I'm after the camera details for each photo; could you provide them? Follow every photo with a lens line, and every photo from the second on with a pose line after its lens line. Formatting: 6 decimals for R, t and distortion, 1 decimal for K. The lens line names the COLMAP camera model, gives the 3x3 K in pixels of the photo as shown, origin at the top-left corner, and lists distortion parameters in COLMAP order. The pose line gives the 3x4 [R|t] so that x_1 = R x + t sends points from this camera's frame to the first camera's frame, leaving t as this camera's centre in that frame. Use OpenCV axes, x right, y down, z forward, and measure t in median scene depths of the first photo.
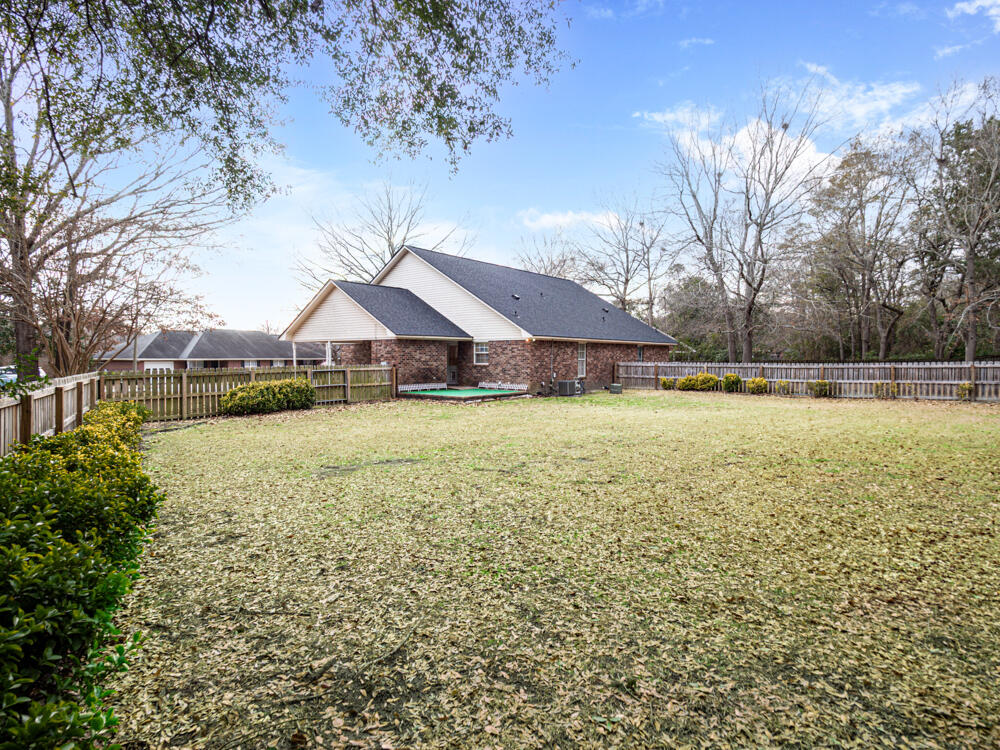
lens RADIAL K [[521.0, 0, 500.0], [0, 521.0, 375.0], [0, 0, 1]] dist [0.000073, -0.000006]
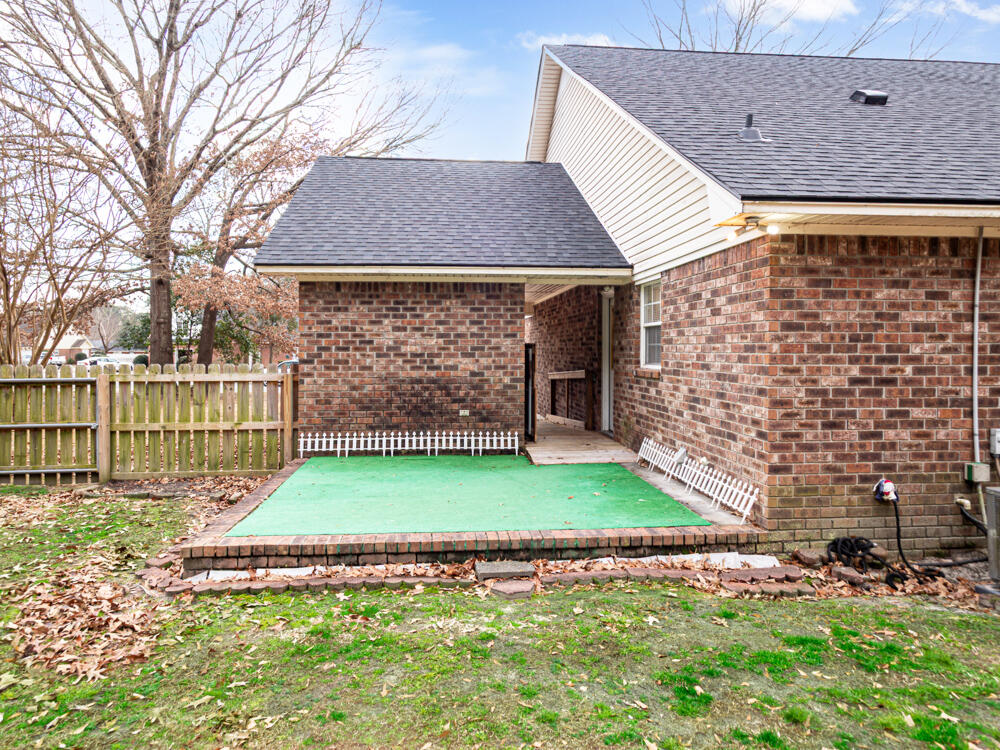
lens RADIAL K [[645.9, 0, 500.0], [0, 645.9, 375.0], [0, 0, 1]] dist [-0.003843, -0.001141]
pose [[0.688938, -0.003456, -0.724812, 0.151535], [-0.023869, 0.999338, -0.027452, -0.006205], [0.724427, 0.036214, 0.688400, 0.777604]]
